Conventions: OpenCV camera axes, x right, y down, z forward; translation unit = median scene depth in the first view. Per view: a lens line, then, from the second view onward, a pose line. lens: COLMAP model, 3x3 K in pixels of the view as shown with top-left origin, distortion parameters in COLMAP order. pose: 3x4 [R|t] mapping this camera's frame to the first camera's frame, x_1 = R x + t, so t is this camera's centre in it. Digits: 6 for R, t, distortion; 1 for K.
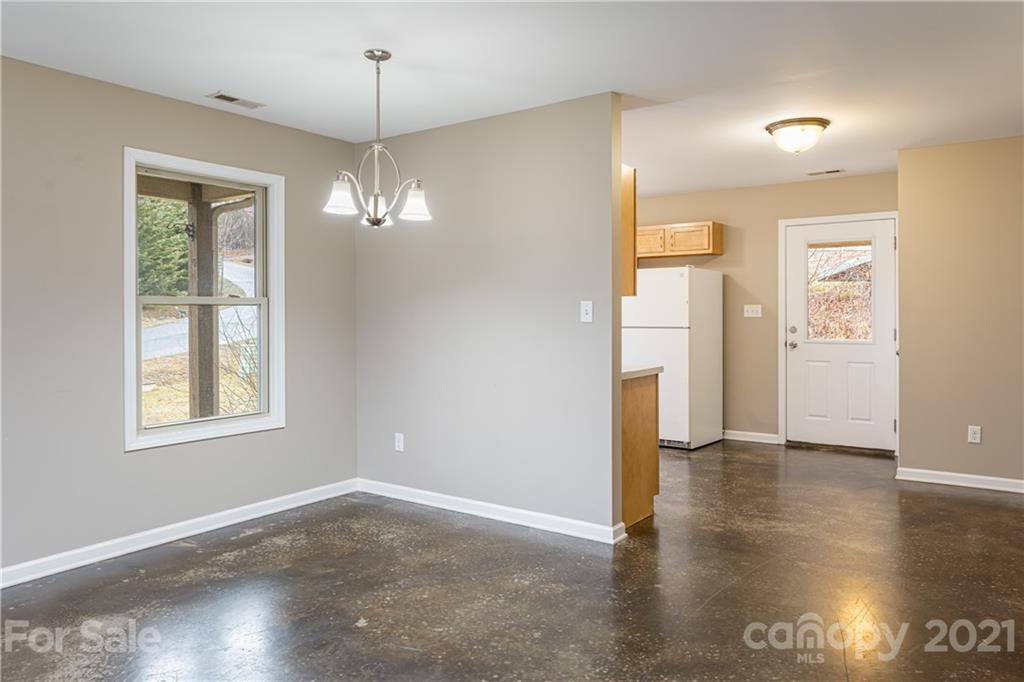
lens RADIAL K [[712.9, 0, 509.4], [0, 712.9, 315.9], [0, 0, 1]] dist [0.007669, 0.000762]
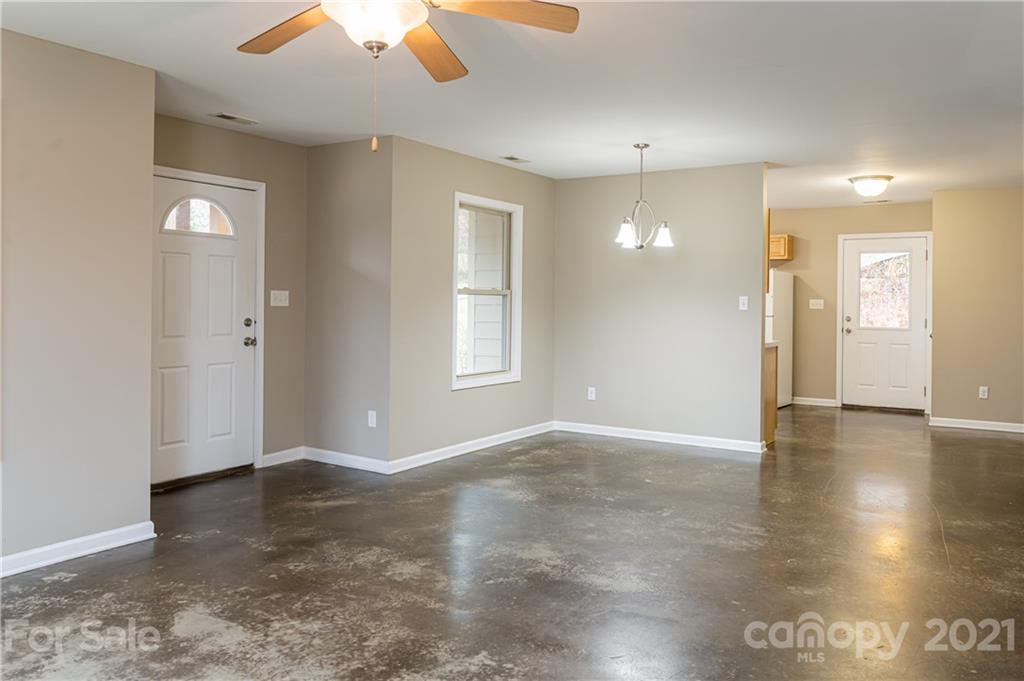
lens RADIAL K [[802.1, 0, 508.7], [0, 802.1, 304.9], [0, 0, 1]] dist [0.002447, 0.002704]
pose [[0.998249, 0.014258, 0.057416, -0.355624], [-0.014182, 0.999898, -0.001726, 0.005574], [-0.057435, 0.000909, 0.998349, -0.496880]]
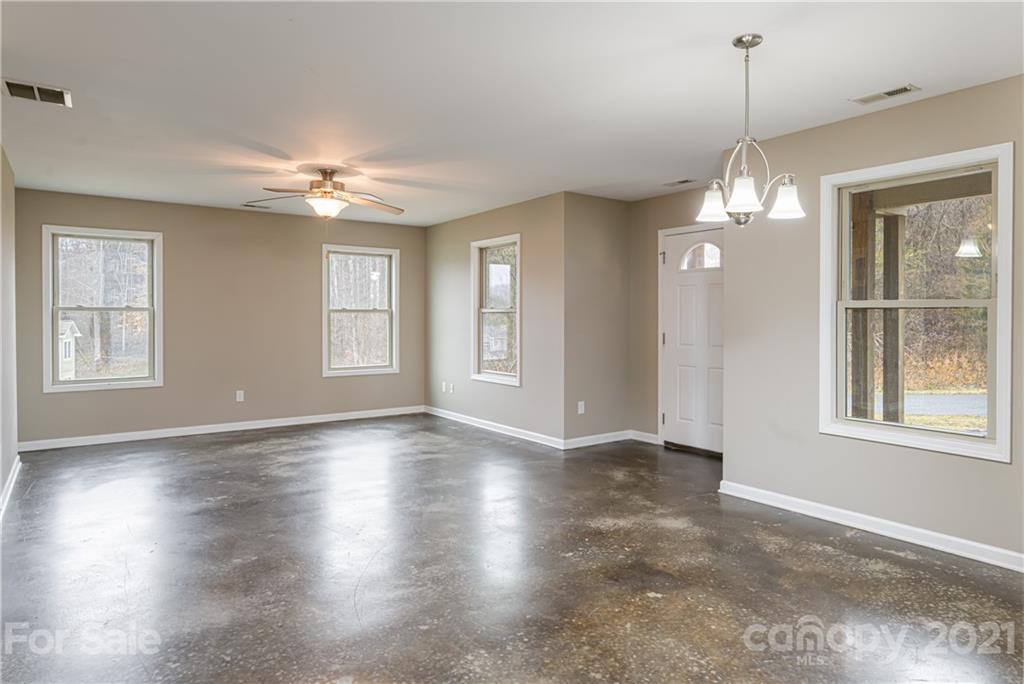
lens RADIAL K [[634.5, 0, 539.7], [0, 634.5, 324.7], [0, 0, 1]] dist [-0.000882, 0.000326]
pose [[-0.302259, 0.015903, -0.953093, 0.418826], [-0.004876, 0.999822, 0.018229, -0.004962], [0.953213, 0.010157, -0.302127, 0.600052]]
